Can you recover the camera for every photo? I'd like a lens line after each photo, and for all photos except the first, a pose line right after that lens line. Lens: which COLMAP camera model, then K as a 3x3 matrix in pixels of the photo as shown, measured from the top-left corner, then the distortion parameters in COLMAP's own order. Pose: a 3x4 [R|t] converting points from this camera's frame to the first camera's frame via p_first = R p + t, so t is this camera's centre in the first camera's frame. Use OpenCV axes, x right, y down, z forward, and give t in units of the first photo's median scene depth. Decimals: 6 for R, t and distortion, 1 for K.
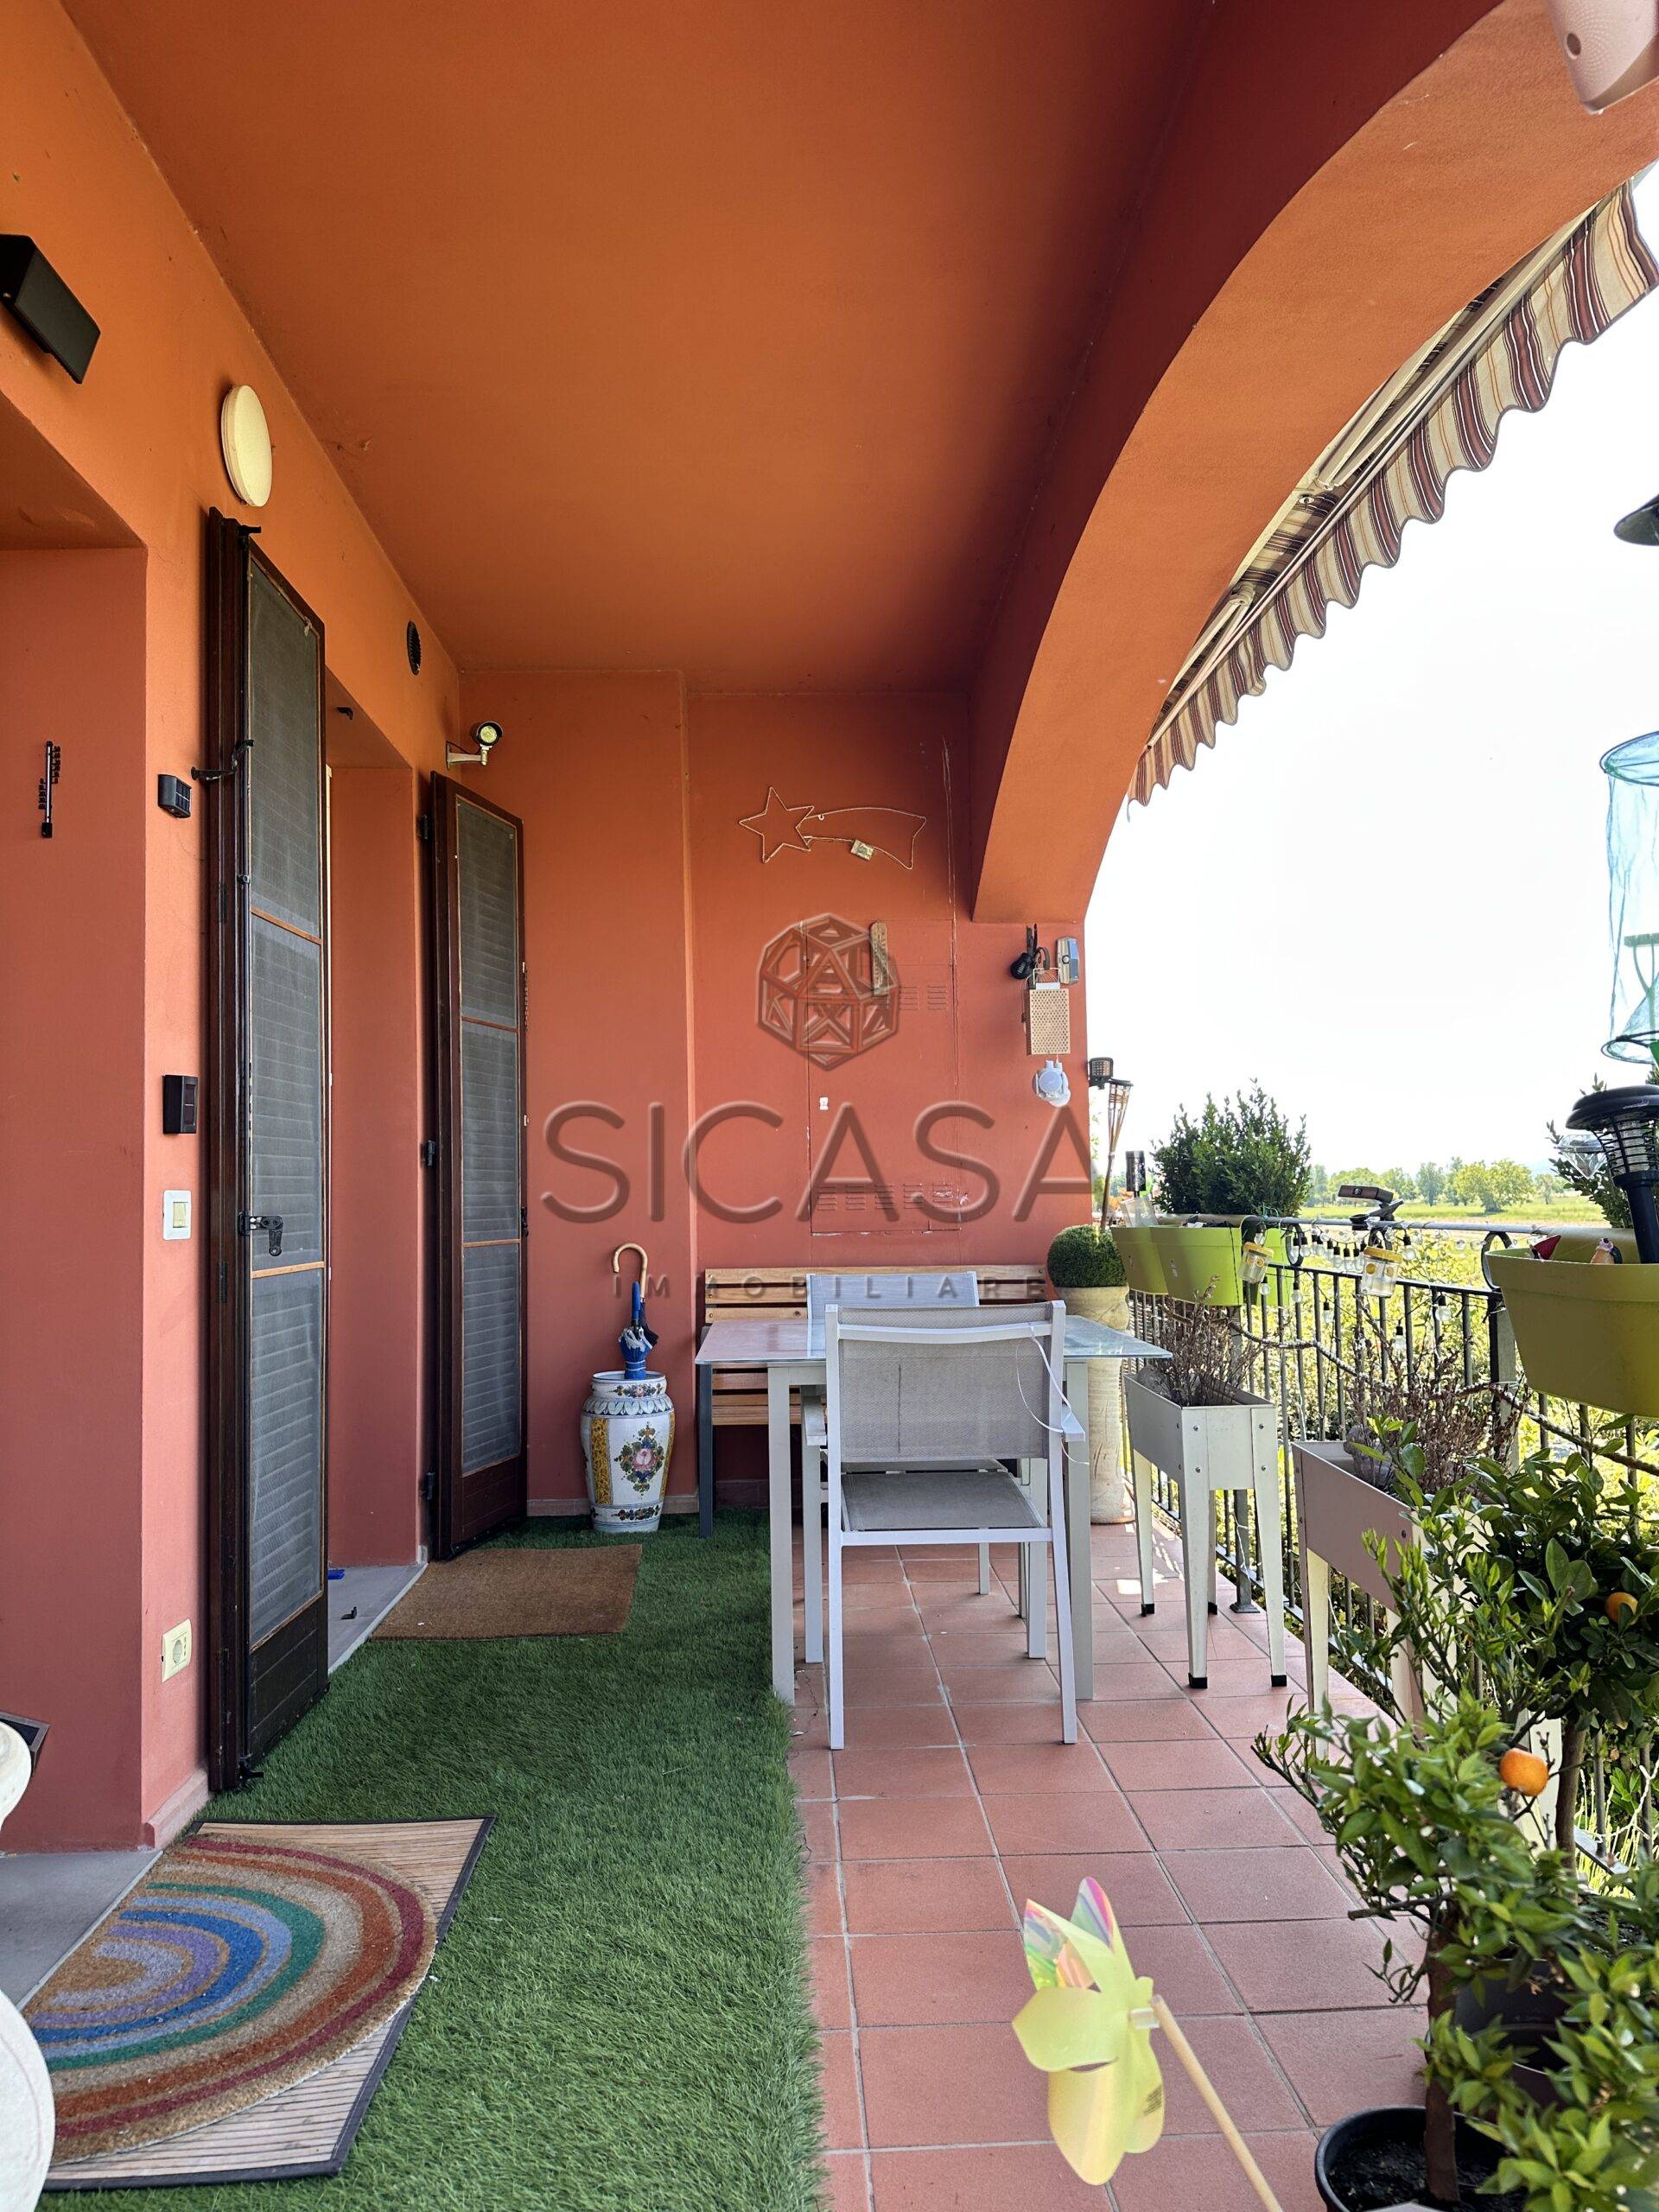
lens RADIAL K [[1552.5, 0, 834.5], [0, 1552.5, 1106.5], [0, 0, 1]] dist [-0.021811, -0.001136]
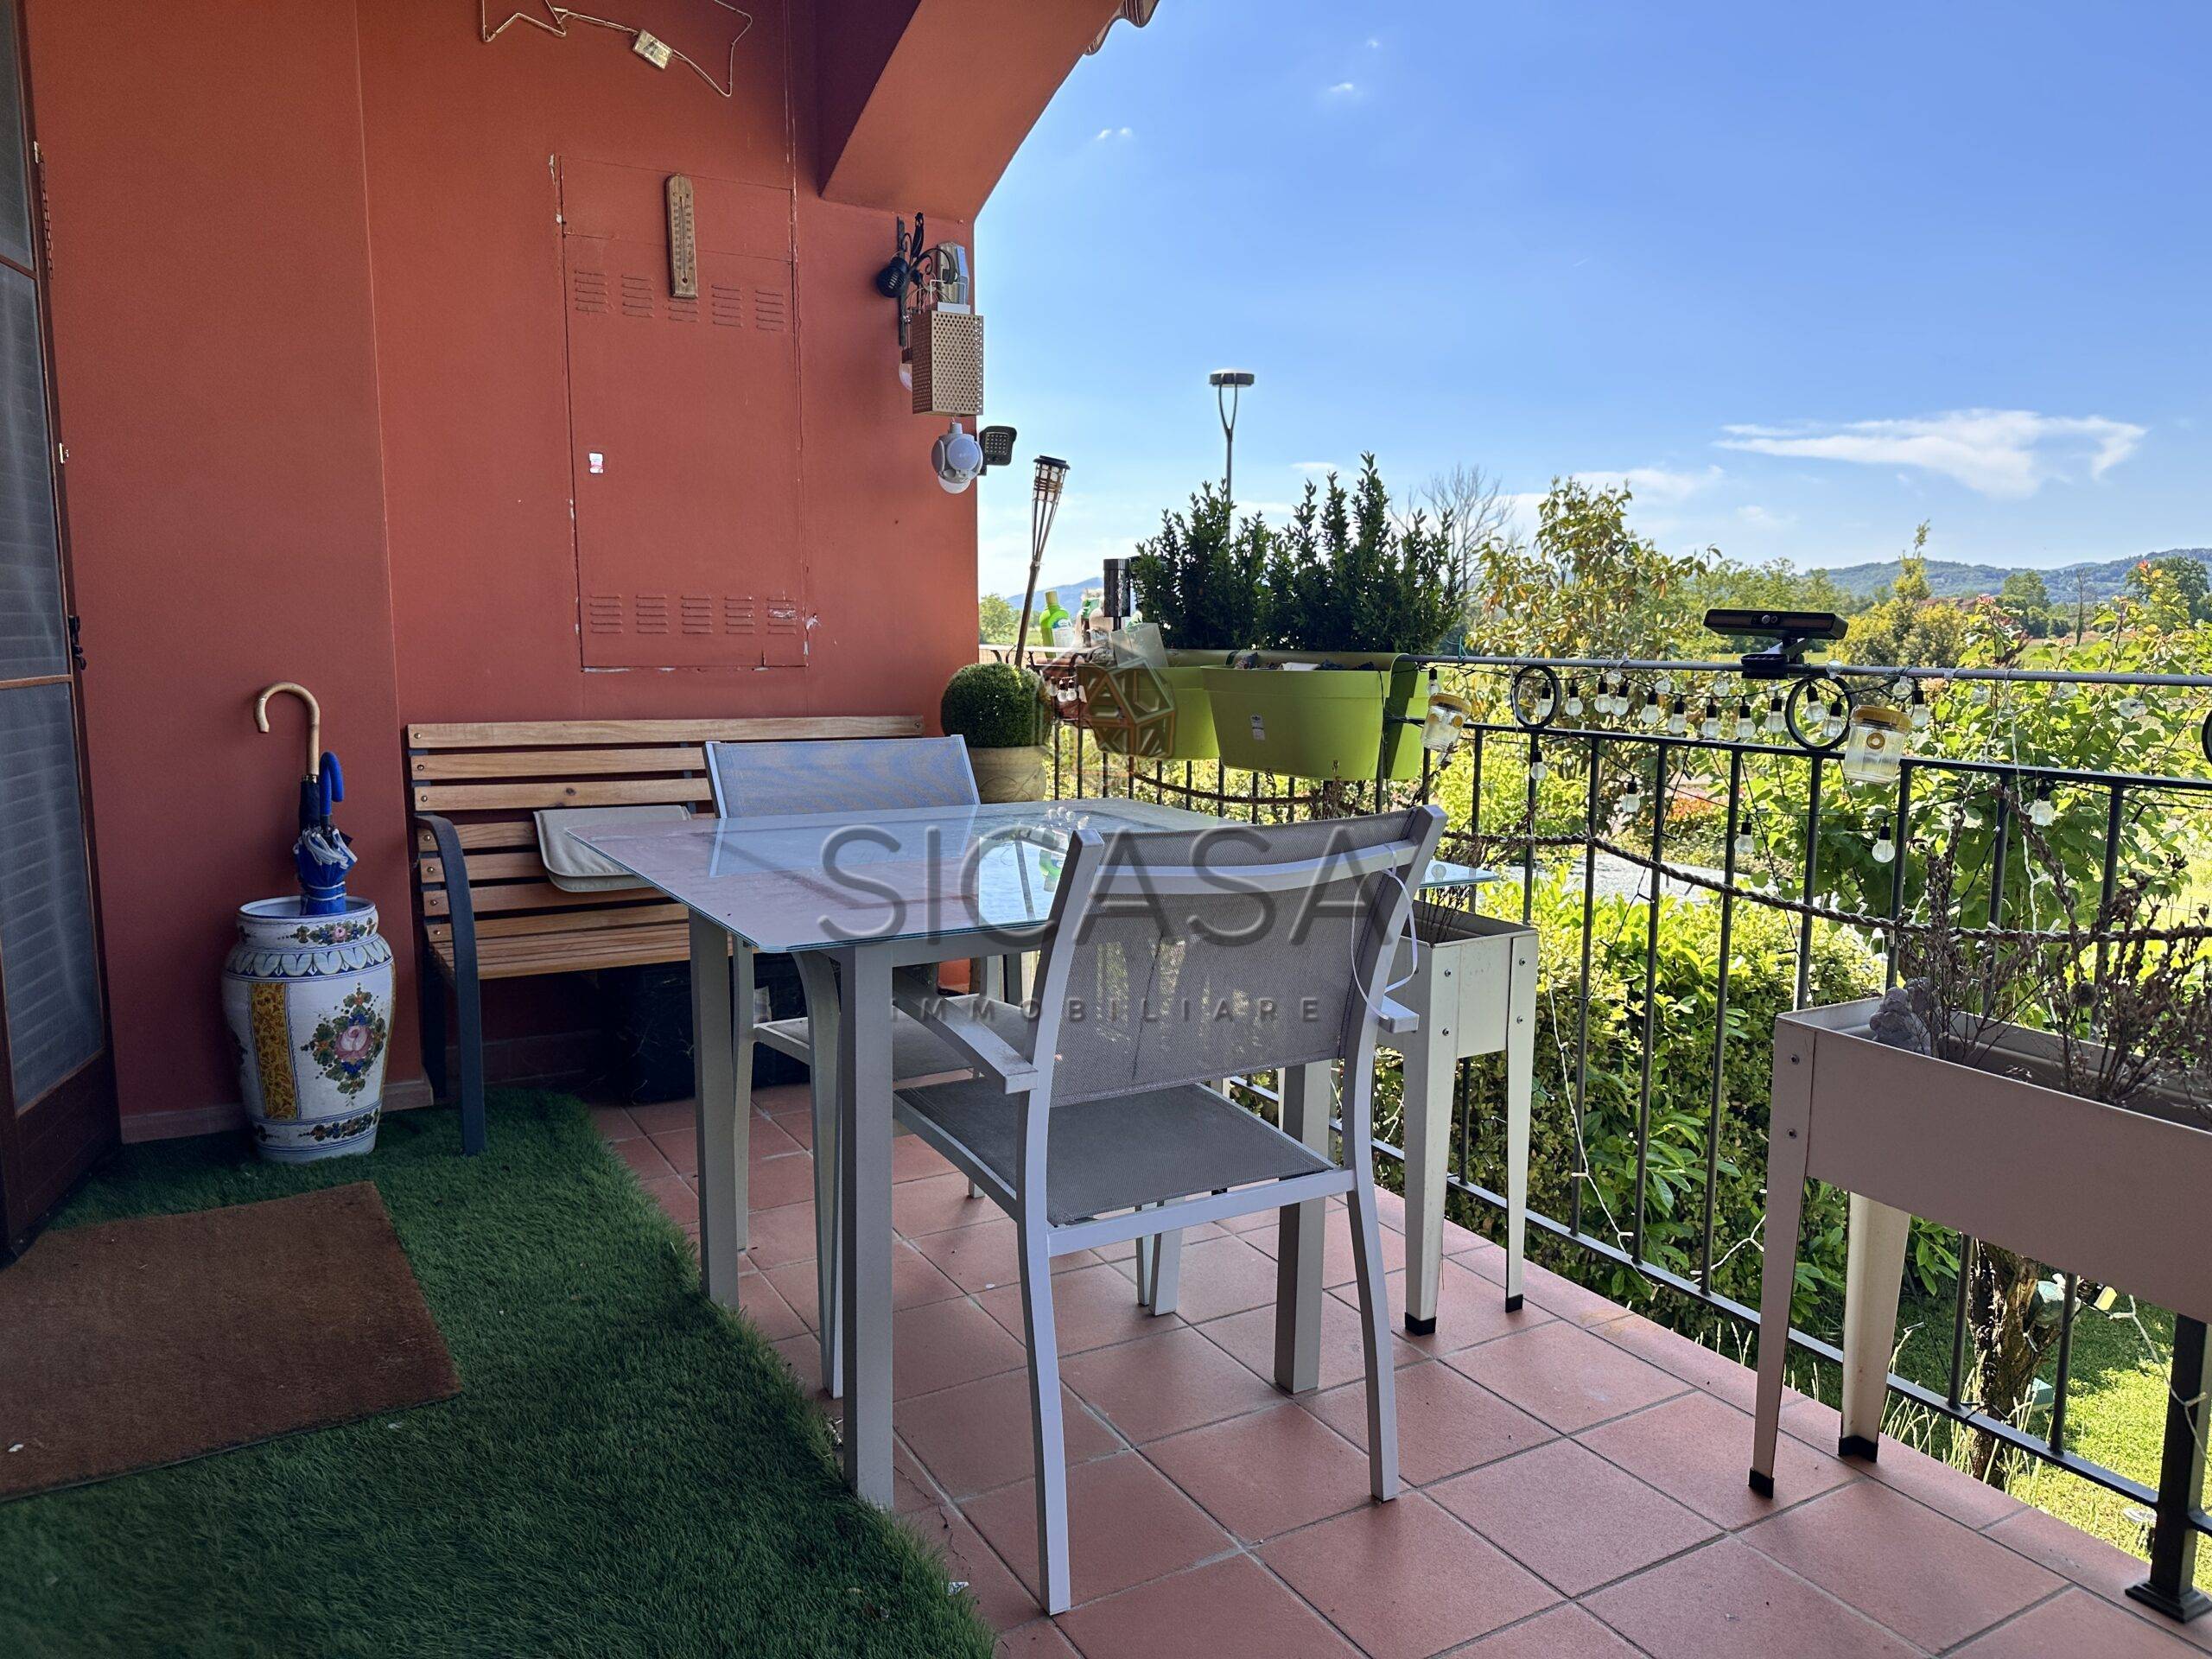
lens RADIAL K [[1552.5, 0, 1115.6], [0, 1552.5, 875.6], [0, 0, 1]] dist [-0.021811, -0.001136]
pose [[0.878453, -0.053140, 0.474864, -0.143296], [-0.050548, 0.977885, 0.202941, 0.026358], [-0.475147, -0.202278, 0.856340, 0.351557]]
